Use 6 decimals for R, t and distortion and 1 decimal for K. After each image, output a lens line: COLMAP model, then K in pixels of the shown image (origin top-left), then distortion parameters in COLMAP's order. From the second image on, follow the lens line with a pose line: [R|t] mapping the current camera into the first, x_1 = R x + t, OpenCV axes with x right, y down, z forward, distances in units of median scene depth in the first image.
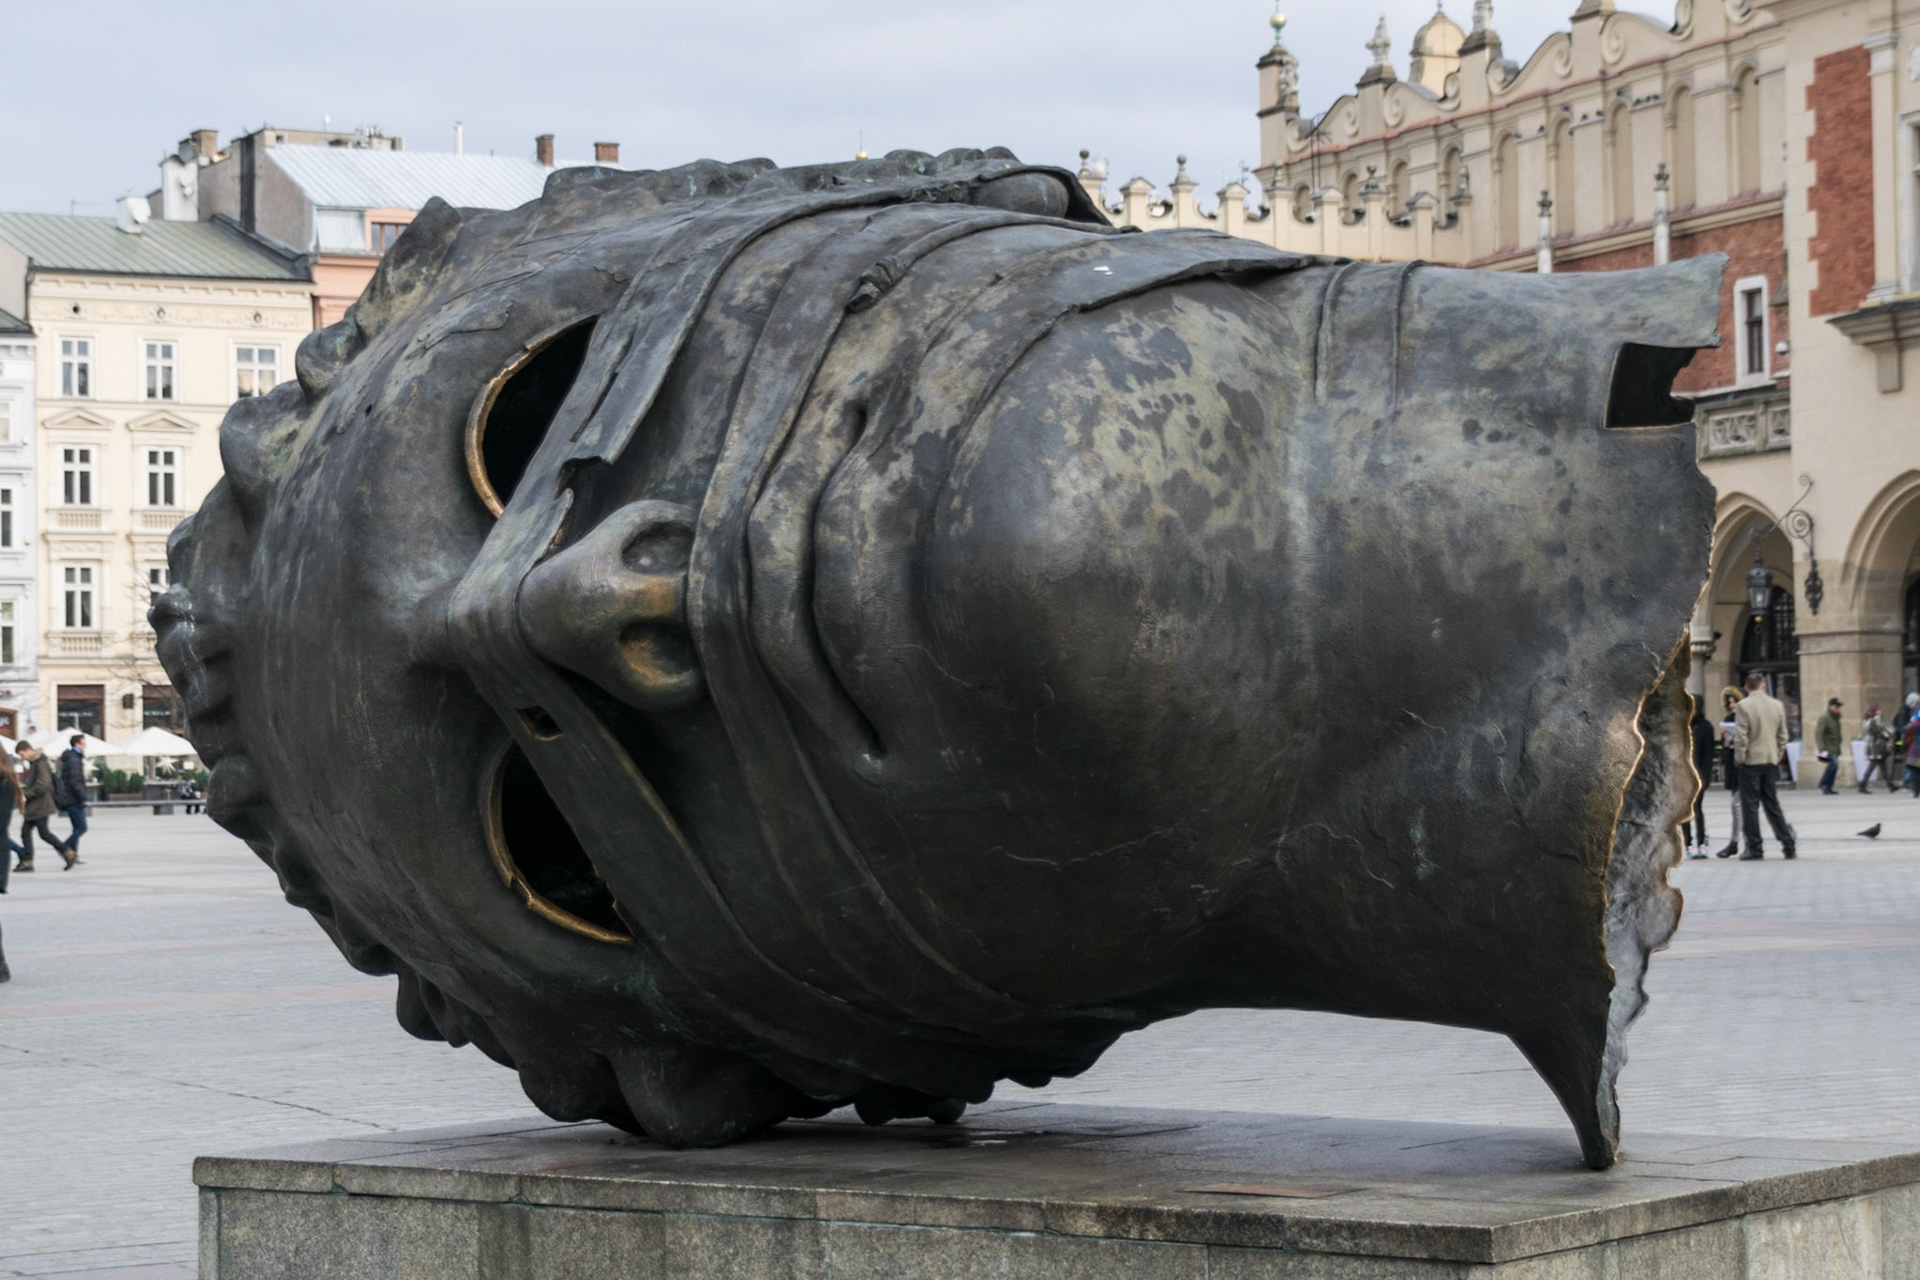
lens RADIAL K [[2220.5, 0, 960.0], [0, 2220.5, 640.0], [0, 0, 1]] dist [-0.022031, -0.010965]
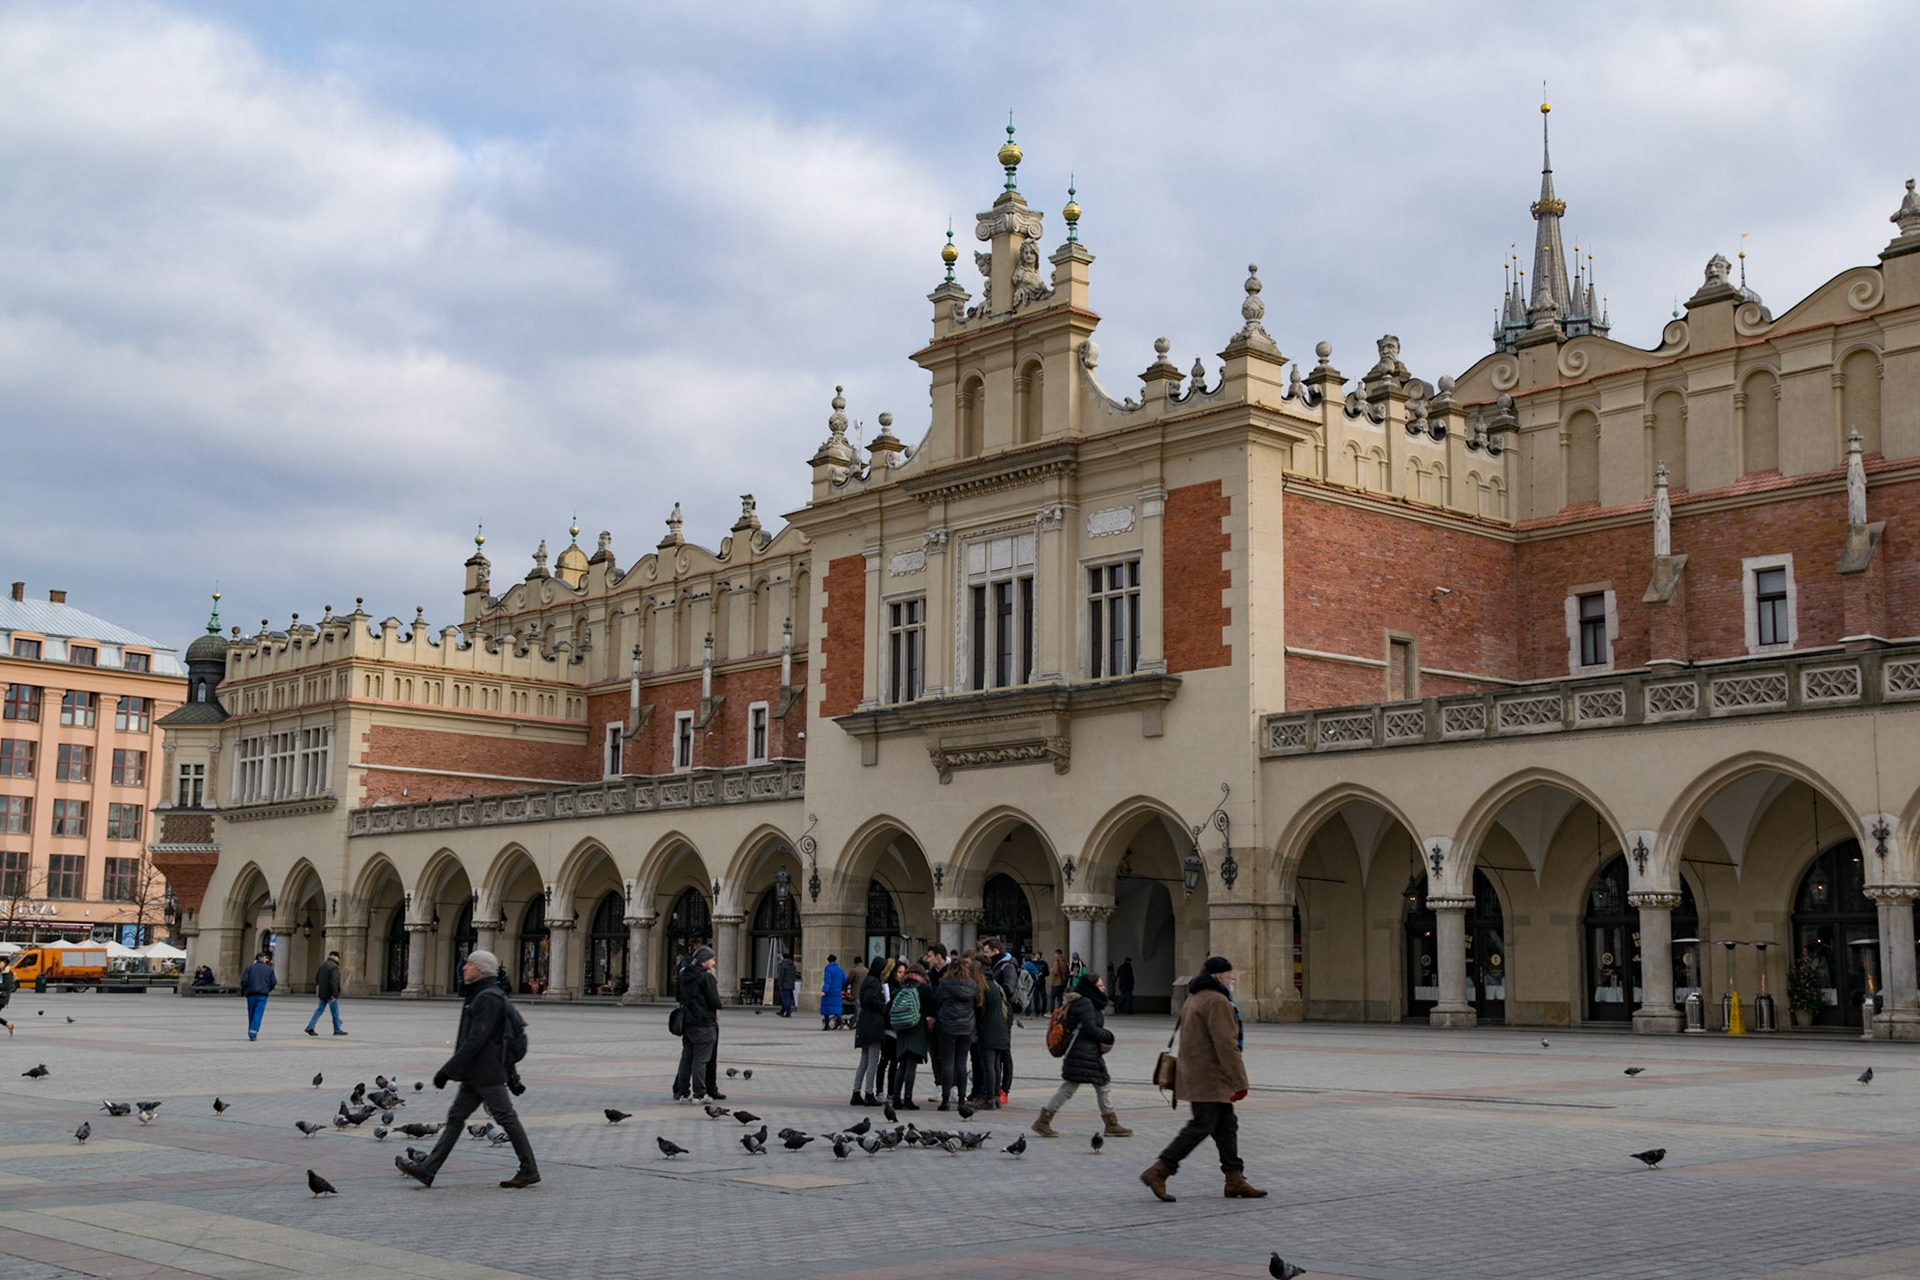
lens RADIAL K [[2220.5, 0, 960.0], [0, 2220.5, 640.0], [0, 0, 1]] dist [-0.022031, -0.010965]
pose [[0.954399, 0.075622, 0.288798, 0.008954], [-0.042146, 0.991827, -0.120428, -0.012509], [-0.295544, 0.102765, 0.949786, -0.687260]]
